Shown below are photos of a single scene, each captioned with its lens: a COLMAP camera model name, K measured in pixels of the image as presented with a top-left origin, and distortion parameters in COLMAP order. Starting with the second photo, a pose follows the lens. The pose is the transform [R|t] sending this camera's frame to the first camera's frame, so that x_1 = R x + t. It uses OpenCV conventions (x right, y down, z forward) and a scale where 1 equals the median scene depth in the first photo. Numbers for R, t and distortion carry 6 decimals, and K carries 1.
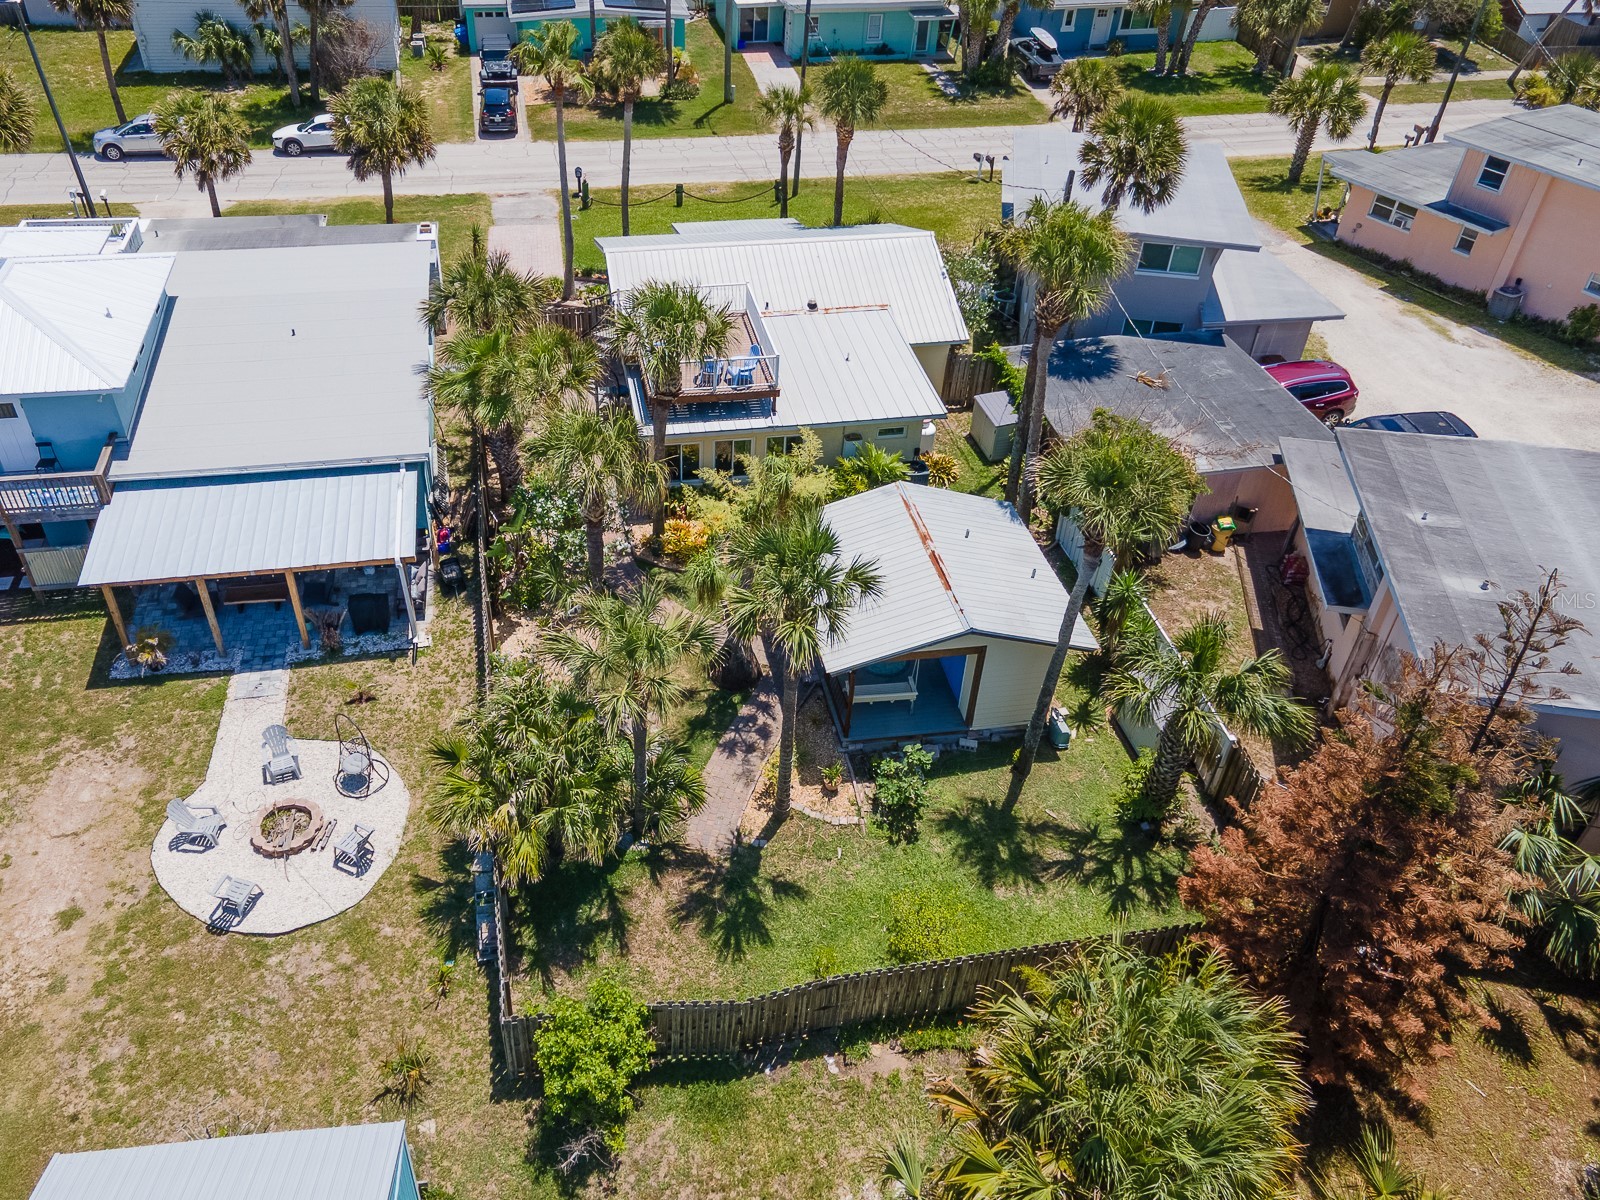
lens RADIAL K [[1181.2, 0, 735.8], [0, 1181.2, 565.9], [0, 0, 1]] dist [0.048407, -0.008575]
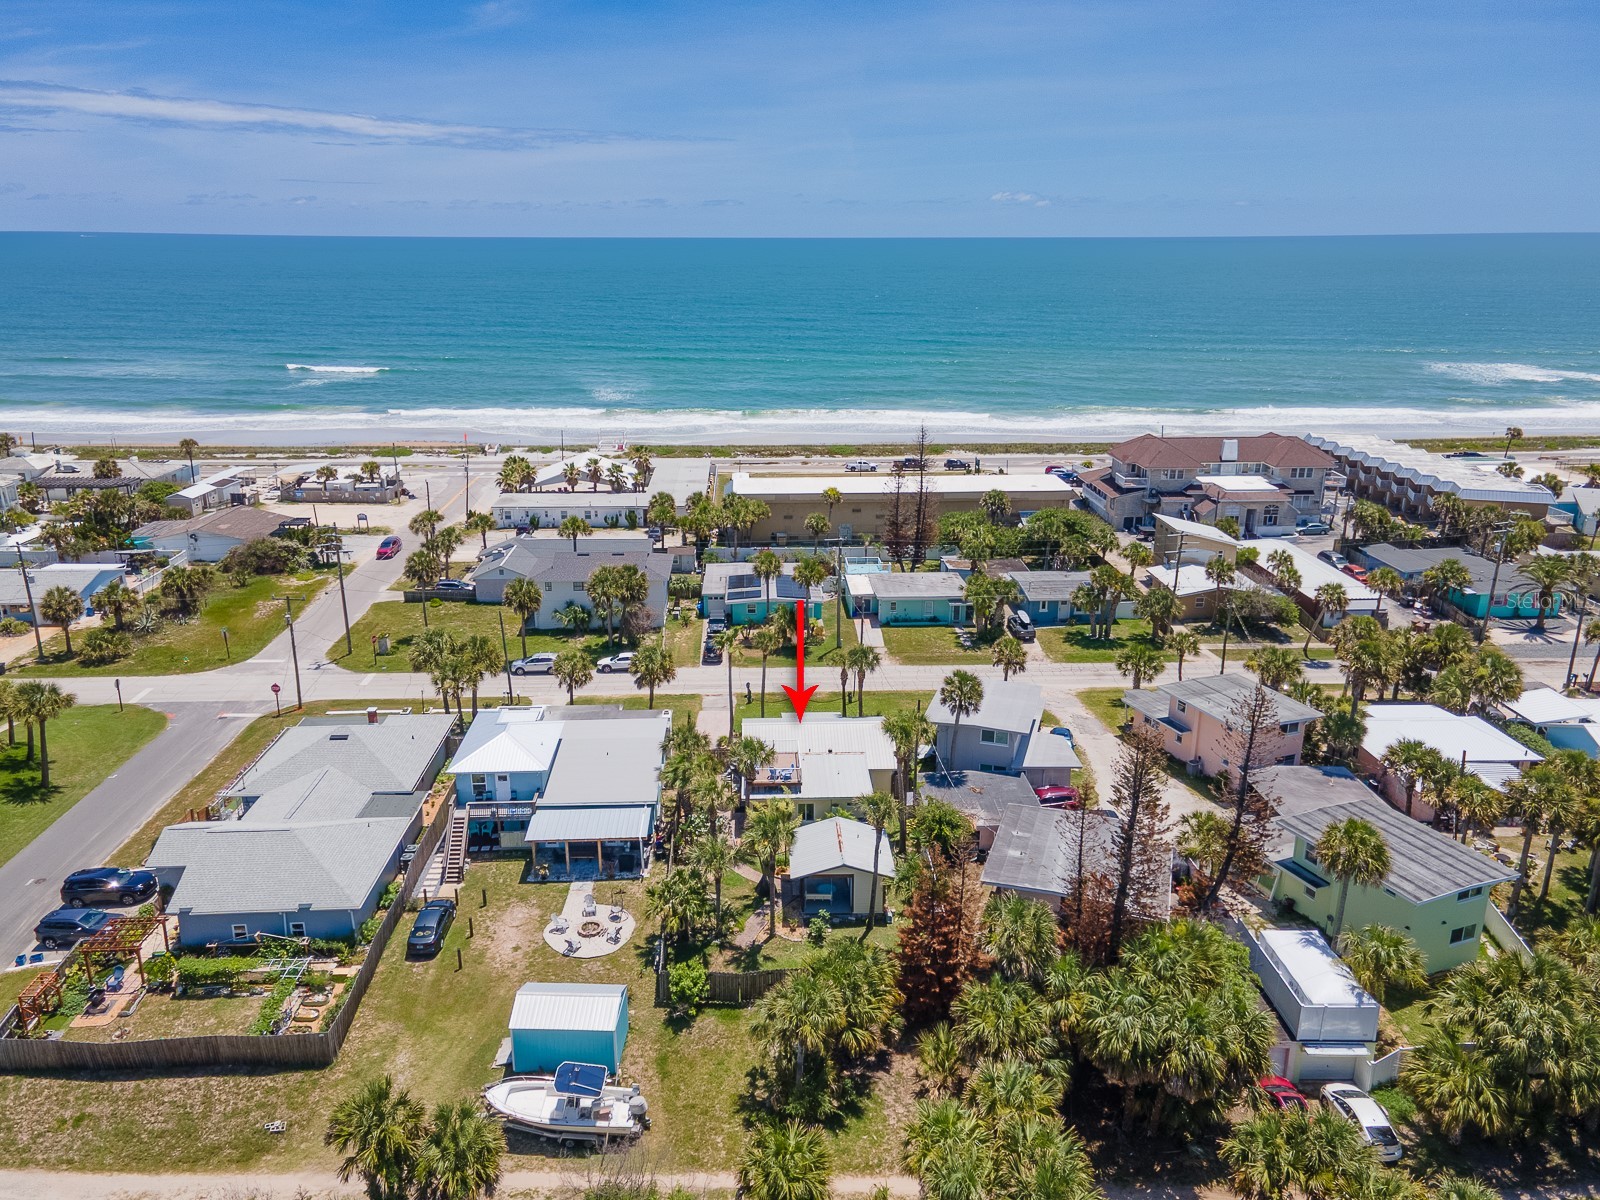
lens RADIAL K [[1181.2, 0, 801.1], [0, 1181.2, 607.3], [0, 0, 1]] dist [0.048407, -0.008575]
pose [[0.989676, 0.018540, -0.142120, 0.360438], [-0.067367, 0.935407, -0.347096, 0.341318], [0.126505, 0.353086, 0.926999, -1.312697]]
